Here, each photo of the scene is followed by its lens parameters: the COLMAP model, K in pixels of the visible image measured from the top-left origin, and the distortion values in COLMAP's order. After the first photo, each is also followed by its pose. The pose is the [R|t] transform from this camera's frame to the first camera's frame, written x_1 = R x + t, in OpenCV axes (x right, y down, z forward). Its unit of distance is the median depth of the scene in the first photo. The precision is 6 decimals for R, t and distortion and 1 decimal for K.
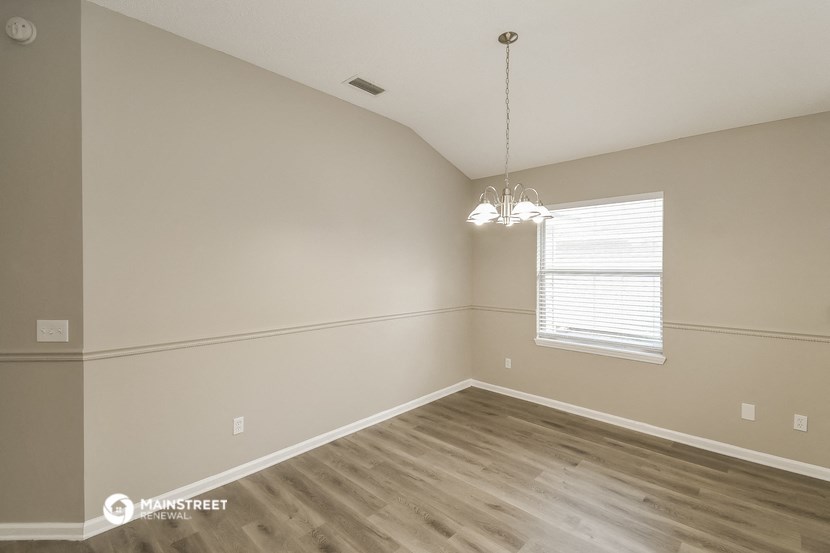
lens RADIAL K [[365.8, 0, 417.9], [0, 365.8, 269.9], [0, 0, 1]] dist [0.033903, -0.019636]
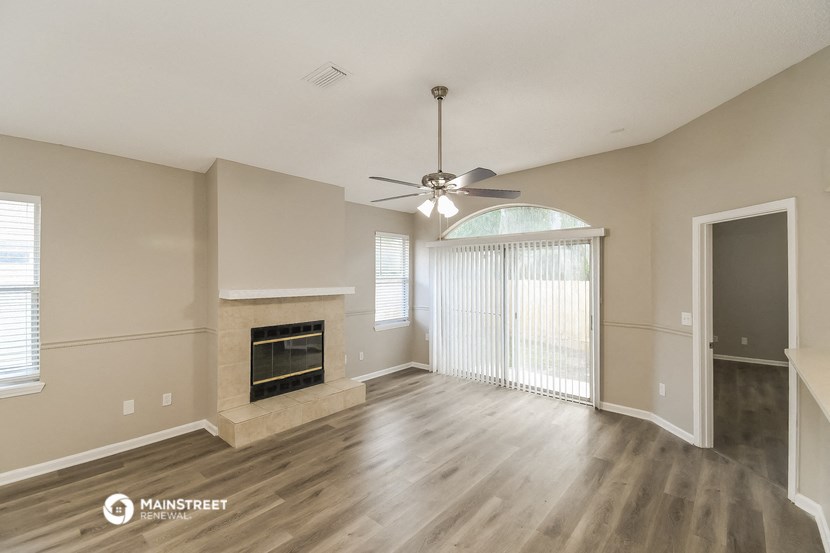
lens RADIAL K [[359.1, 0, 415.0], [0, 359.1, 276.5], [0, 0, 1]] dist [0.025628, -0.018913]
pose [[-0.035726, -0.003169, 0.999357, -0.268205], [0.006467, 0.999973, 0.003402, -0.021017], [-0.999341, 0.006584, -0.035704, 0.155295]]
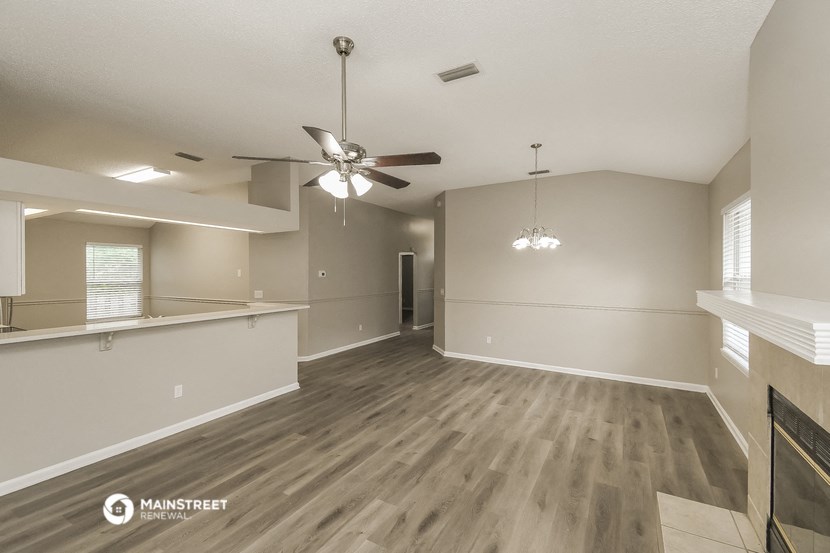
lens RADIAL K [[354.7, 0, 415.4], [0, 354.7, 265.6], [0, 0, 1]] dist [0.031503, -0.017447]
pose [[0.230566, -0.017215, -0.972904, 1.513982], [-0.004985, 0.999809, -0.018872, -0.006742], [0.973044, 0.009201, 0.230437, 0.022794]]
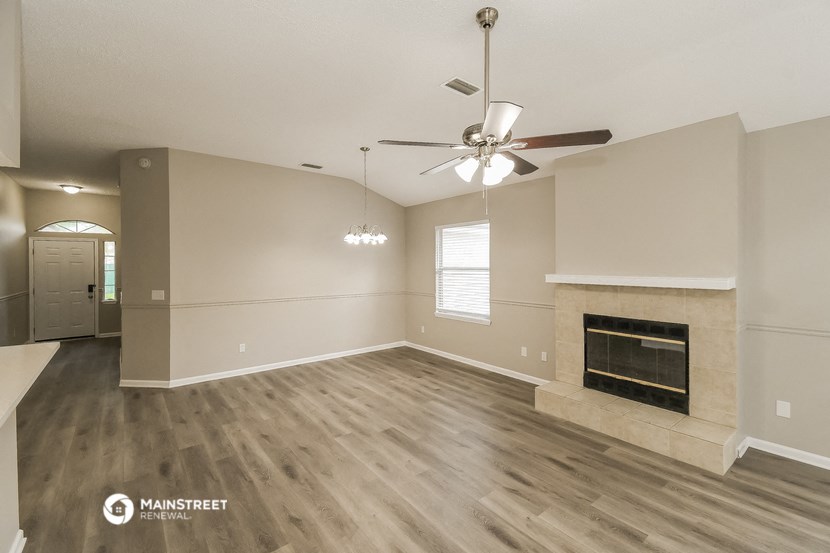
lens RADIAL K [[354.7, 0, 415.4], [0, 354.7, 265.6], [0, 0, 1]] dist [0.031503, -0.017447]
pose [[0.989547, -0.004181, -0.144151, 0.650677], [0.004054, 0.999991, -0.001174, -0.008917], [0.144154, 0.000578, 0.989555, -0.689840]]
